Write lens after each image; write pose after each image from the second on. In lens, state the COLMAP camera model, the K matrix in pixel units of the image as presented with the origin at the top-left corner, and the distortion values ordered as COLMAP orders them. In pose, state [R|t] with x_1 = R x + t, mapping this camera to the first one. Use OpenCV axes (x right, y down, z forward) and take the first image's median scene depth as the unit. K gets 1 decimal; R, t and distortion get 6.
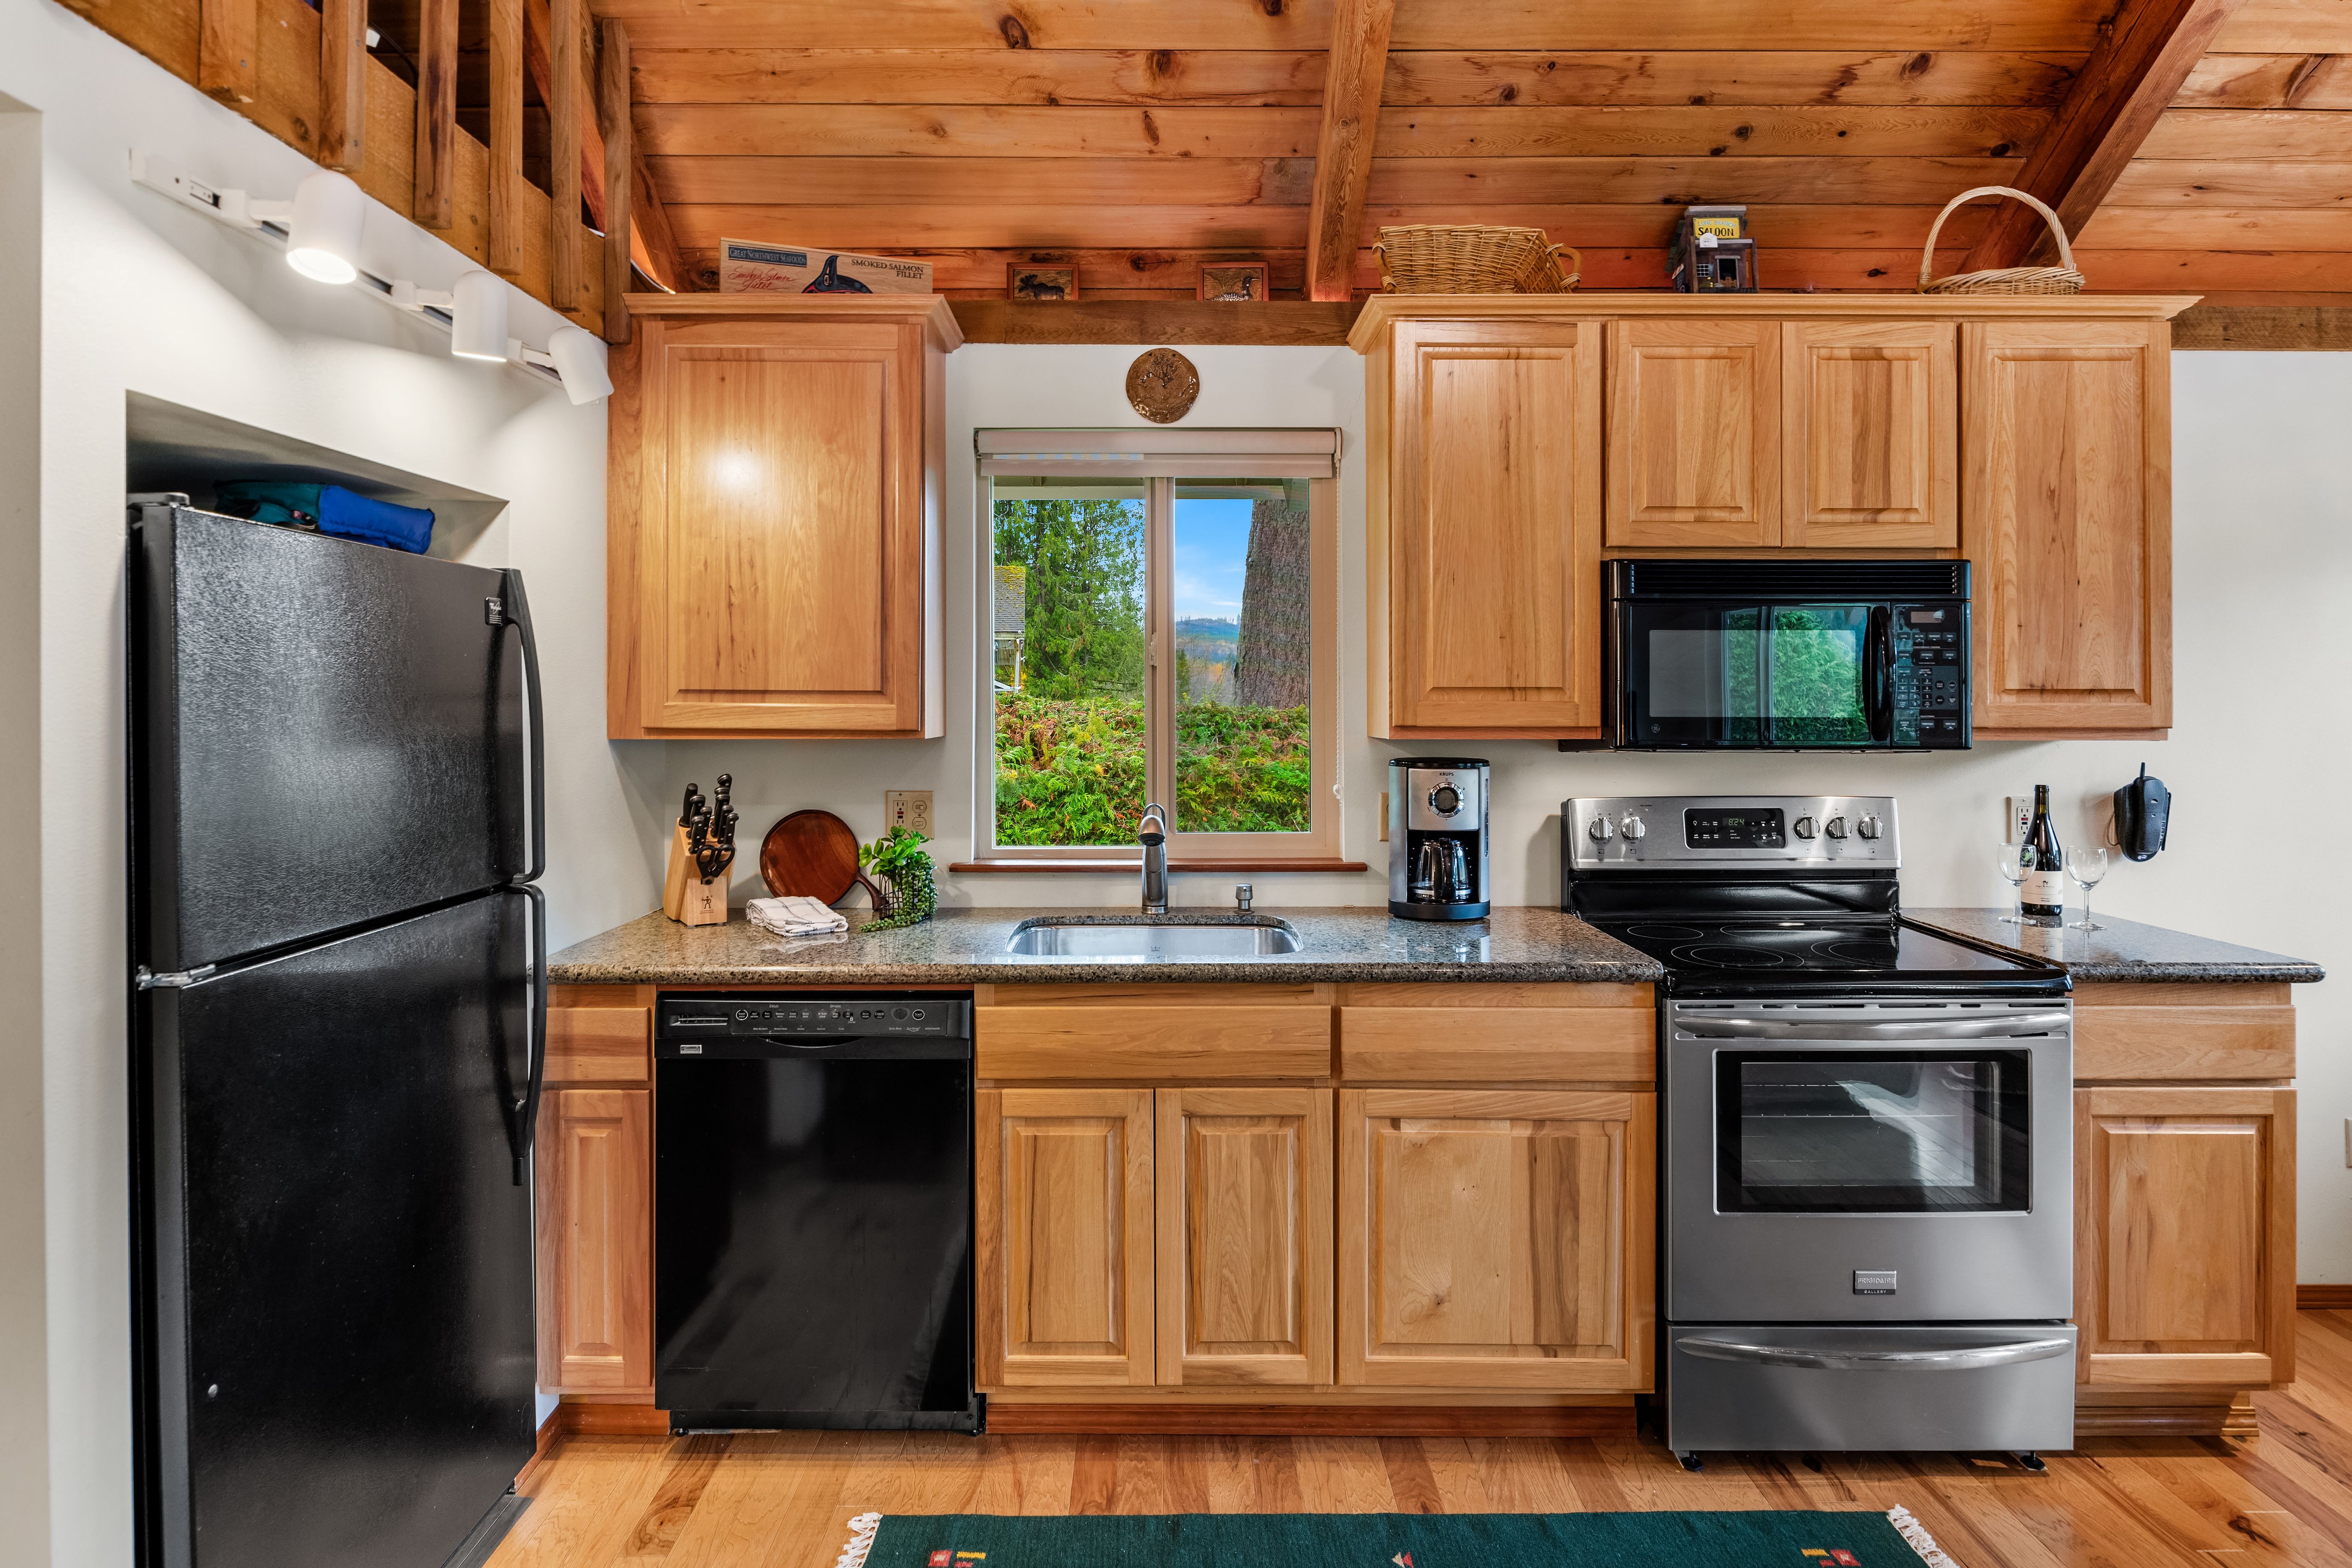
lens RADIAL K [[1311.4, 0, 1158.9], [0, 1311.4, 711.0], [0, 0, 1]] dist [-0.000364, -0.001491]
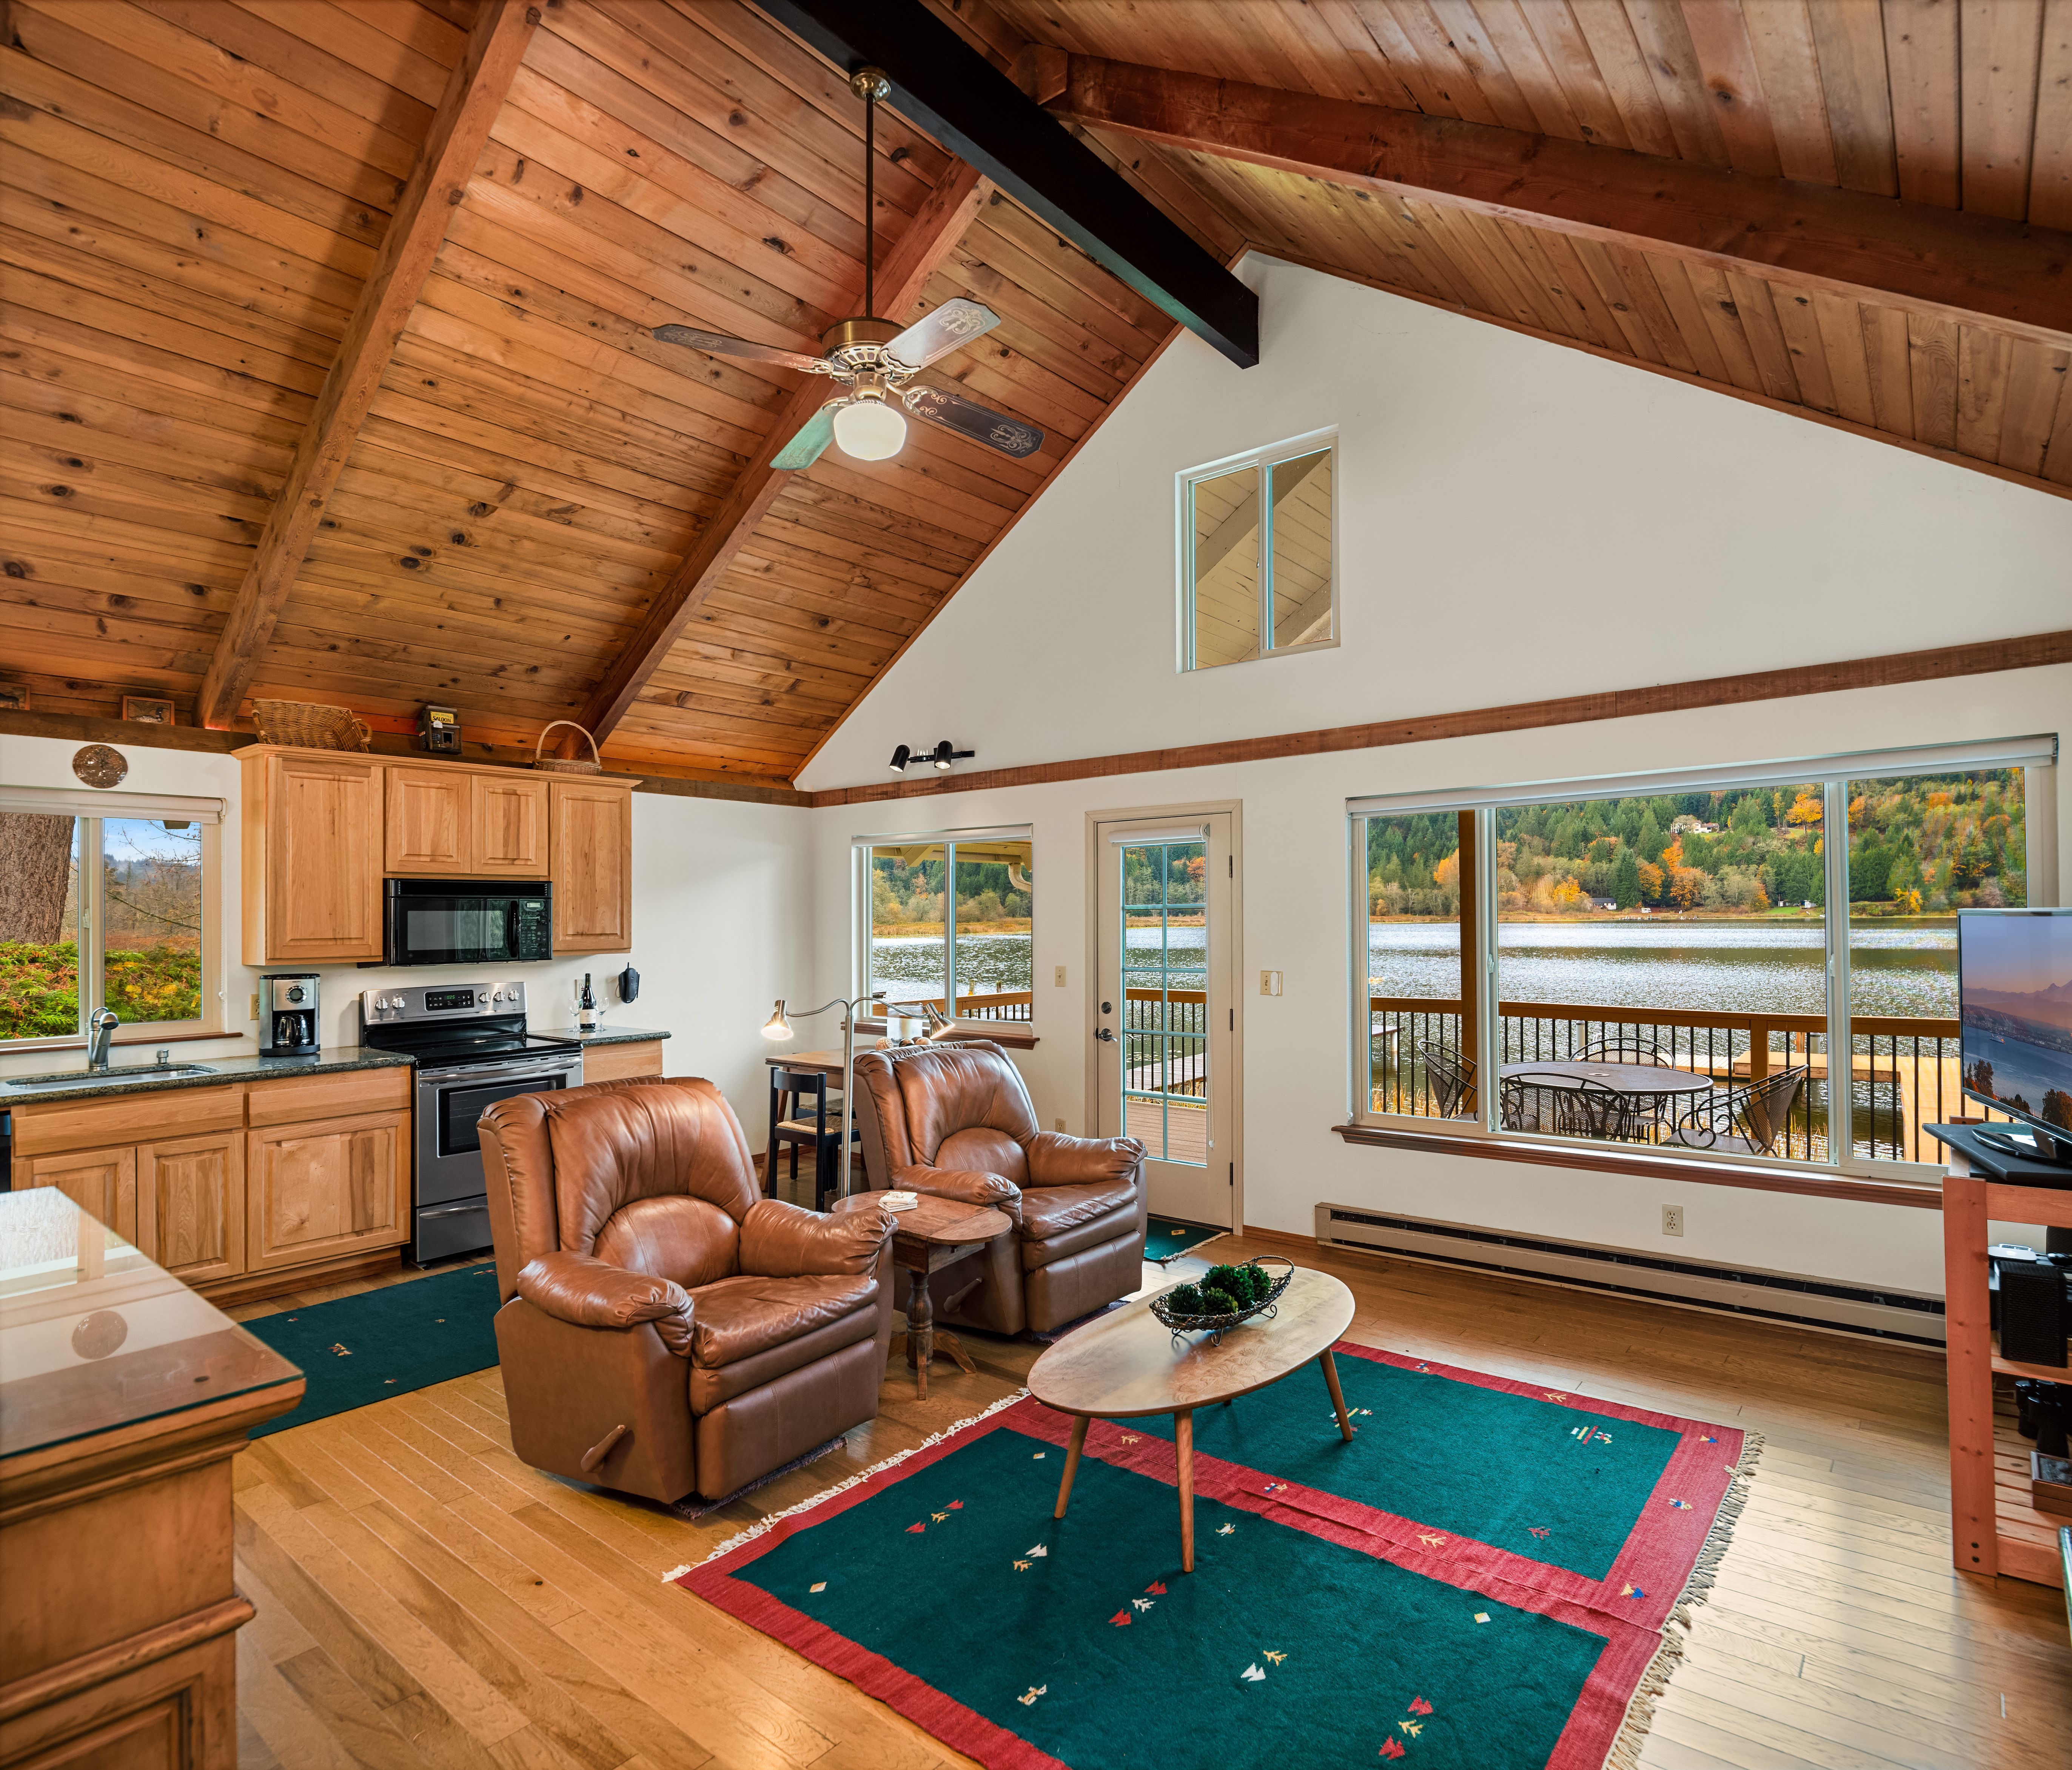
lens RADIAL K [[1113.1, 0, 1092.1], [0, 1113.1, 885.0], [0, 0, 1]] dist [-0.001323, -0.003833]
pose [[0.607039, 0.015800, 0.794515, -0.404460], [0.016747, 0.999326, -0.032669, -0.024388], [-0.794496, 0.033137, 0.606365, -1.025820]]
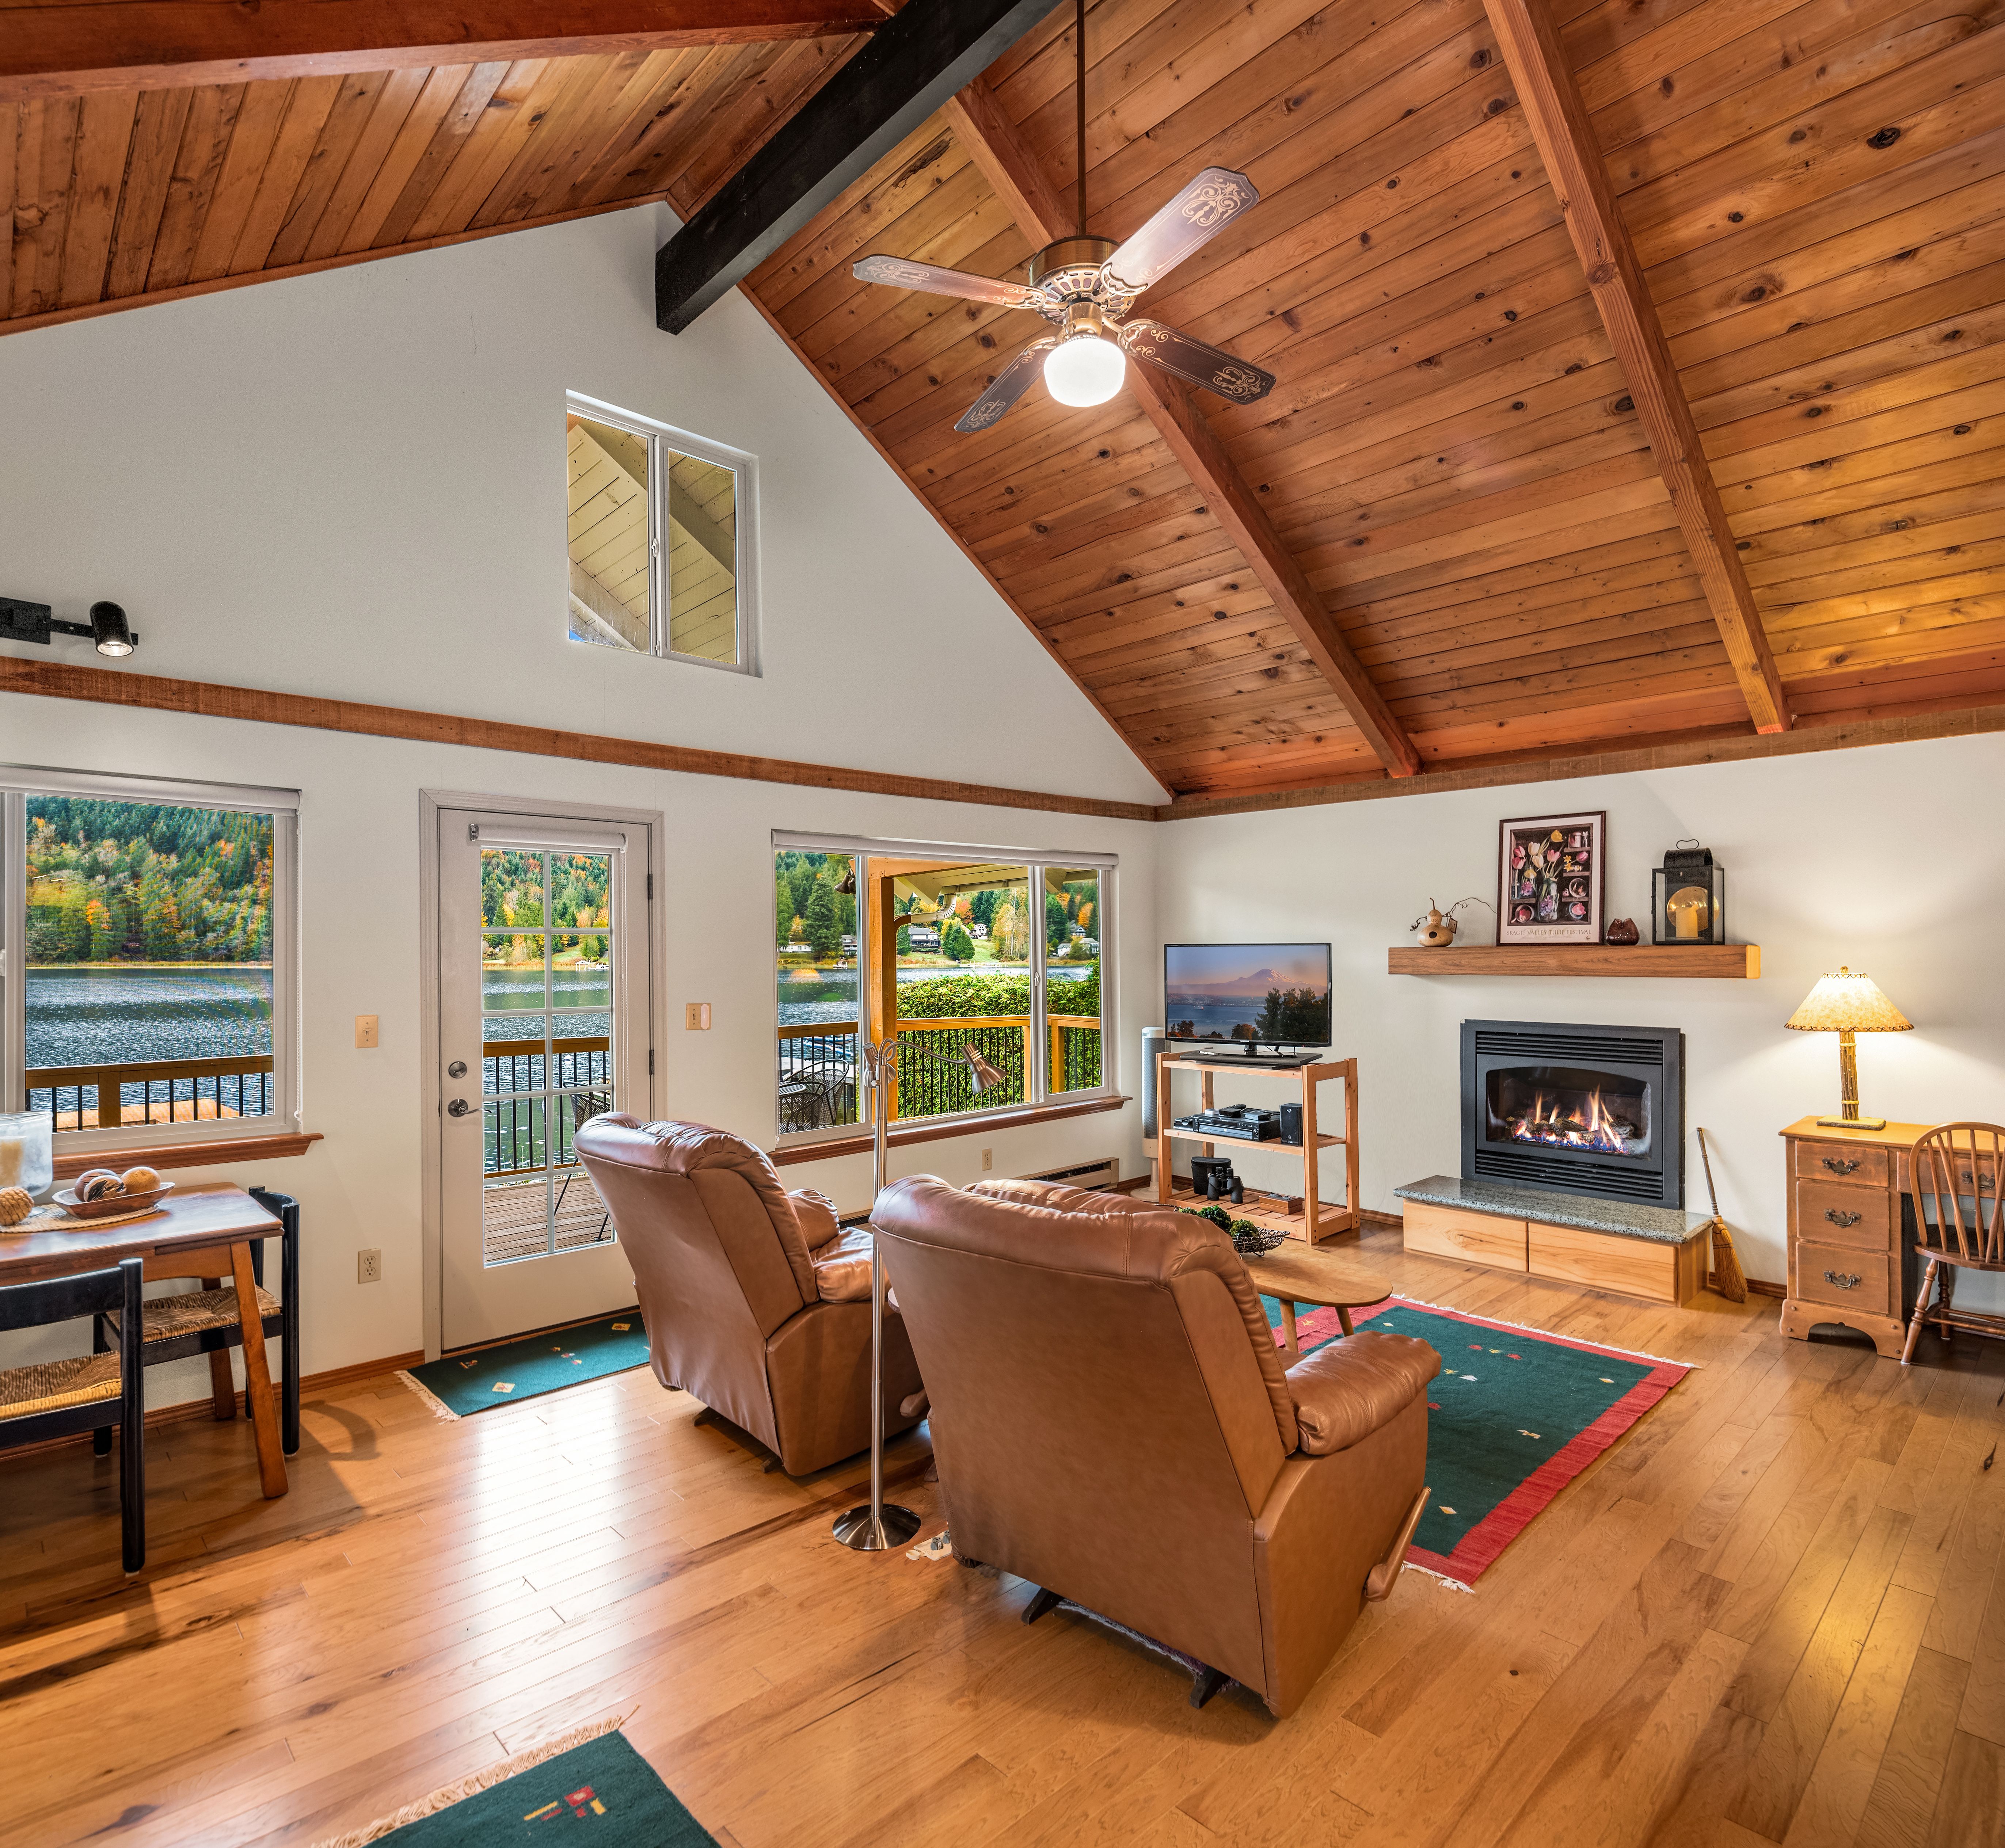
lens RADIAL K [[1098.1, 0, 964.5], [0, 1098.1, 930.1], [0, 0, 1]] dist [-0.003615, -0.001270]
pose [[-0.683145, 0.016355, 0.730099, -0.263398], [0.009030, 0.999862, -0.013948, -0.021677], [-0.730227, -0.002935, -0.683199, 0.753630]]
